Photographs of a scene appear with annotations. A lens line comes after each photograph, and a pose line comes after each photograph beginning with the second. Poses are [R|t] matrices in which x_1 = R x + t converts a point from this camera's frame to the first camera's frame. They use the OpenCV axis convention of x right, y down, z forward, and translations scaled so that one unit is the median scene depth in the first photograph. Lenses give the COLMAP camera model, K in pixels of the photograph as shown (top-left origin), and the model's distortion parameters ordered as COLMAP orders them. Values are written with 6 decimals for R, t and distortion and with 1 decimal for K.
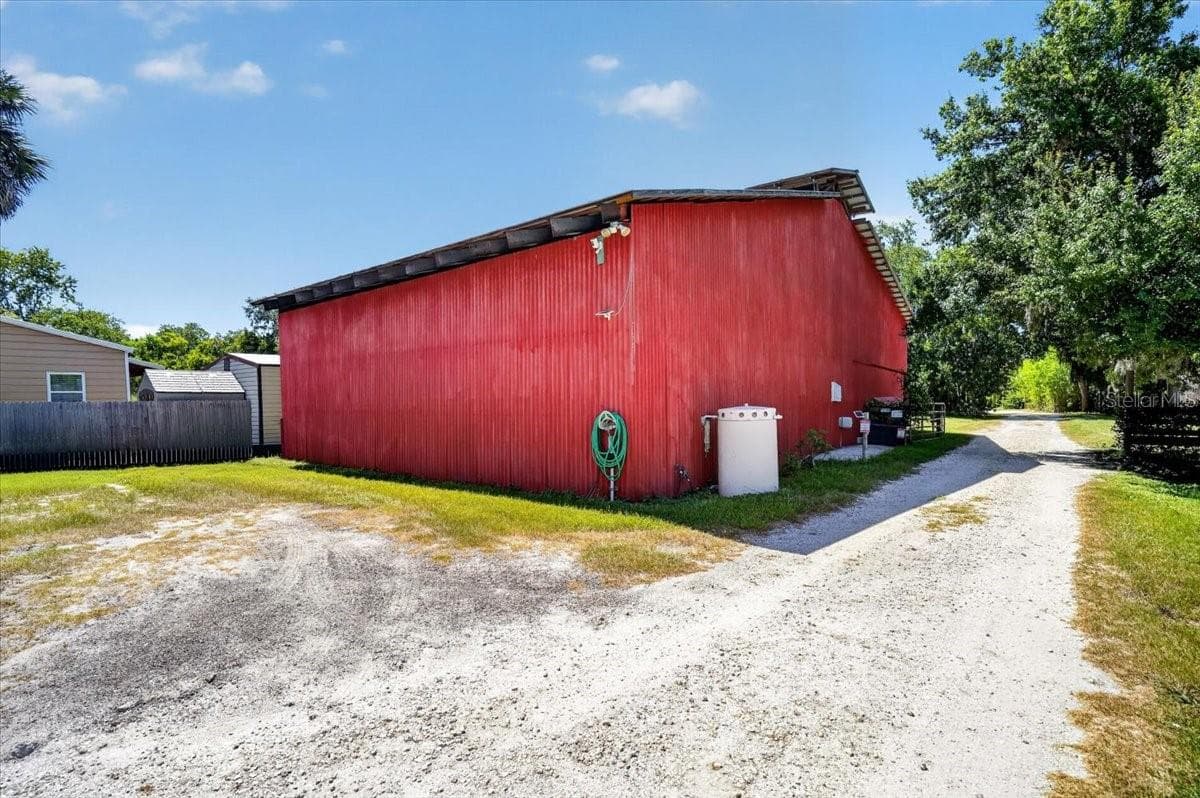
lens RADIAL K [[615.1, 0, 600.0], [0, 615.1, 399.0], [0, 0, 1]] dist [-0.001019, 0.000317]
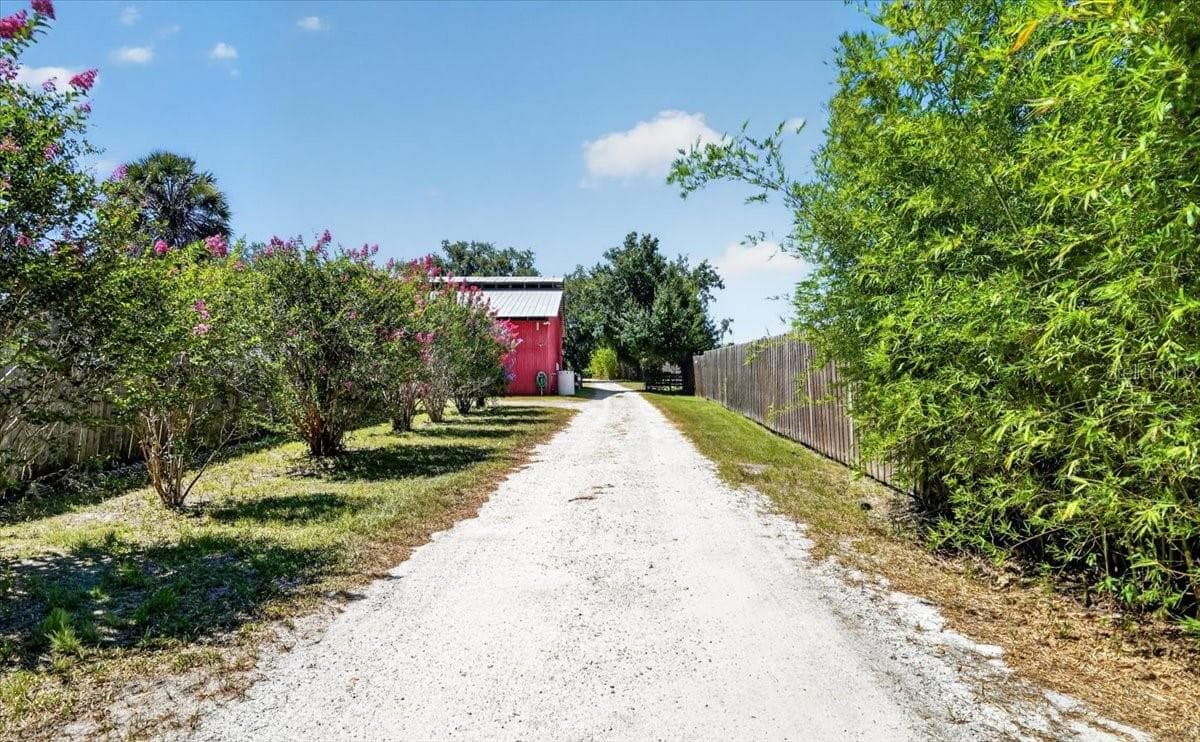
lens RADIAL K [[636.2, 0, 600.0], [0, 636.2, 371.0], [0, 0, 1]] dist [-0.001028, -0.000146]
pose [[0.795894, 0.006200, 0.605404, -1.246392], [-0.004491, 0.999981, -0.004337, 0.019327], [-0.605419, 0.000733, 0.795907, -1.389212]]
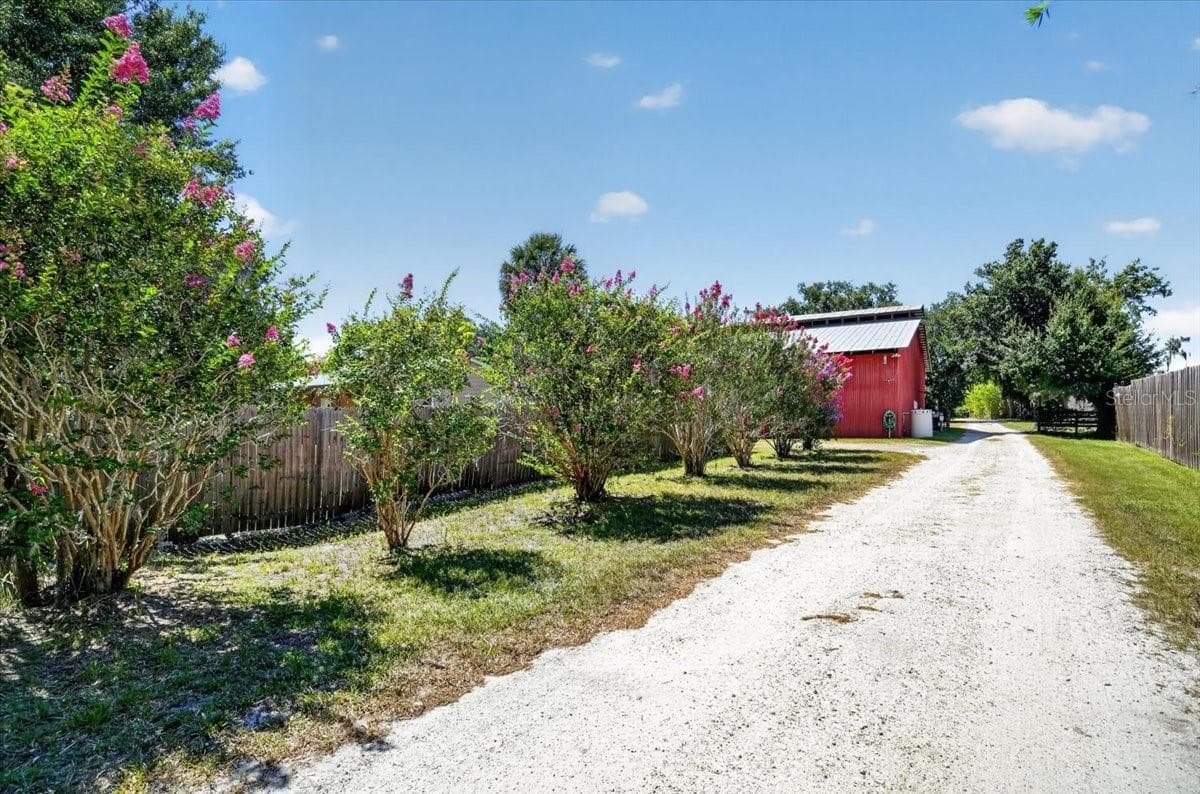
lens RADIAL K [[589.6, 0, 605.5], [0, 589.6, 417.0], [0, 0, 1]] dist [-0.023366, 0.017594]
pose [[0.997383, -0.006384, 0.072022, -1.058881], [0.006137, 0.999974, 0.003652, 0.020931], [-0.072043, -0.003201, 0.997396, -1.234753]]
